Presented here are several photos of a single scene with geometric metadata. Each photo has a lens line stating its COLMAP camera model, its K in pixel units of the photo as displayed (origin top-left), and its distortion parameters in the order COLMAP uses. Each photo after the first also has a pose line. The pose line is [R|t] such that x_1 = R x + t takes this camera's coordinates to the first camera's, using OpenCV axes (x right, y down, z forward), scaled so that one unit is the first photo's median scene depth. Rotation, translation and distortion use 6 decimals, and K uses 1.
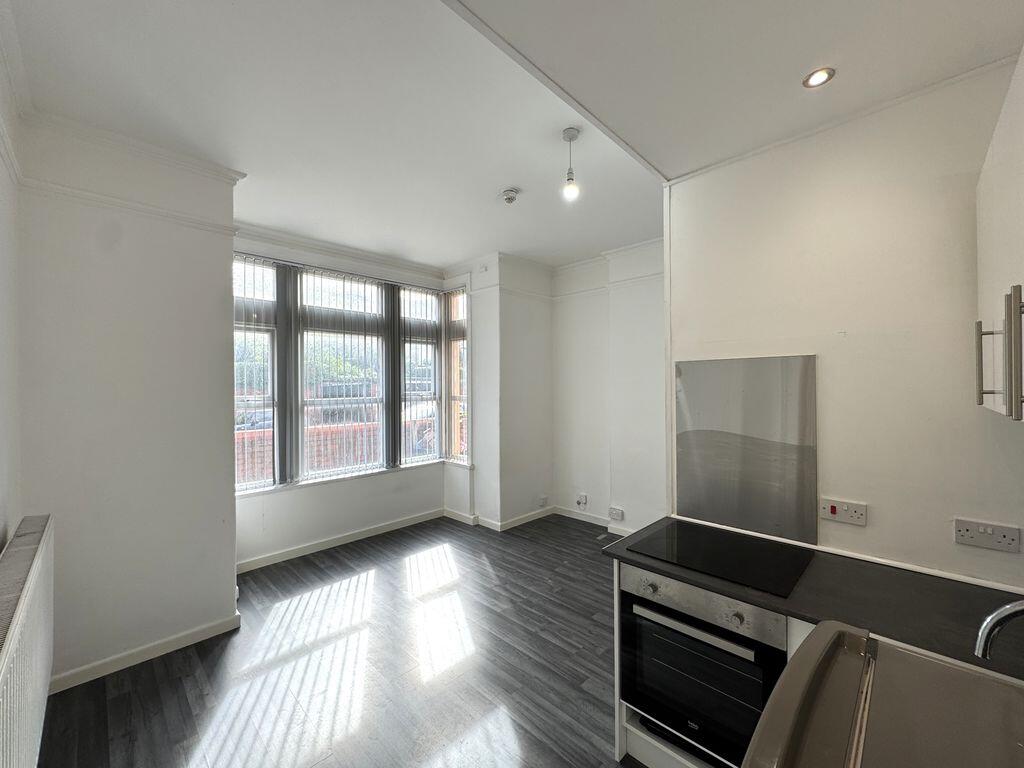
lens RADIAL K [[410.5, 0, 513.2], [0, 410.5, 384.2], [0, 0, 1]] dist [-0.001295, -0.000489]
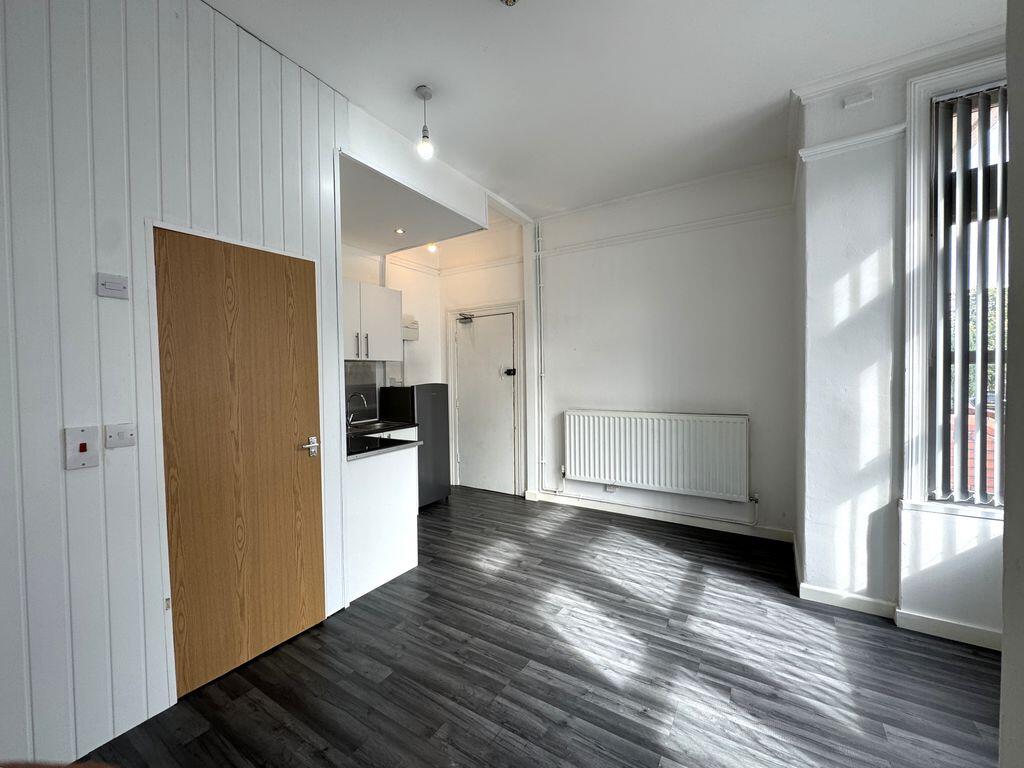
lens RADIAL K [[410.5, 0, 513.0], [0, 410.5, 384.9], [0, 0, 1]] dist [-0.001295, -0.000489]
pose [[-0.975520, 0.039615, -0.216311, 0.122589], [0.036324, 0.999156, 0.019171, 0.079388], [0.216888, 0.010844, -0.976136, 1.654450]]
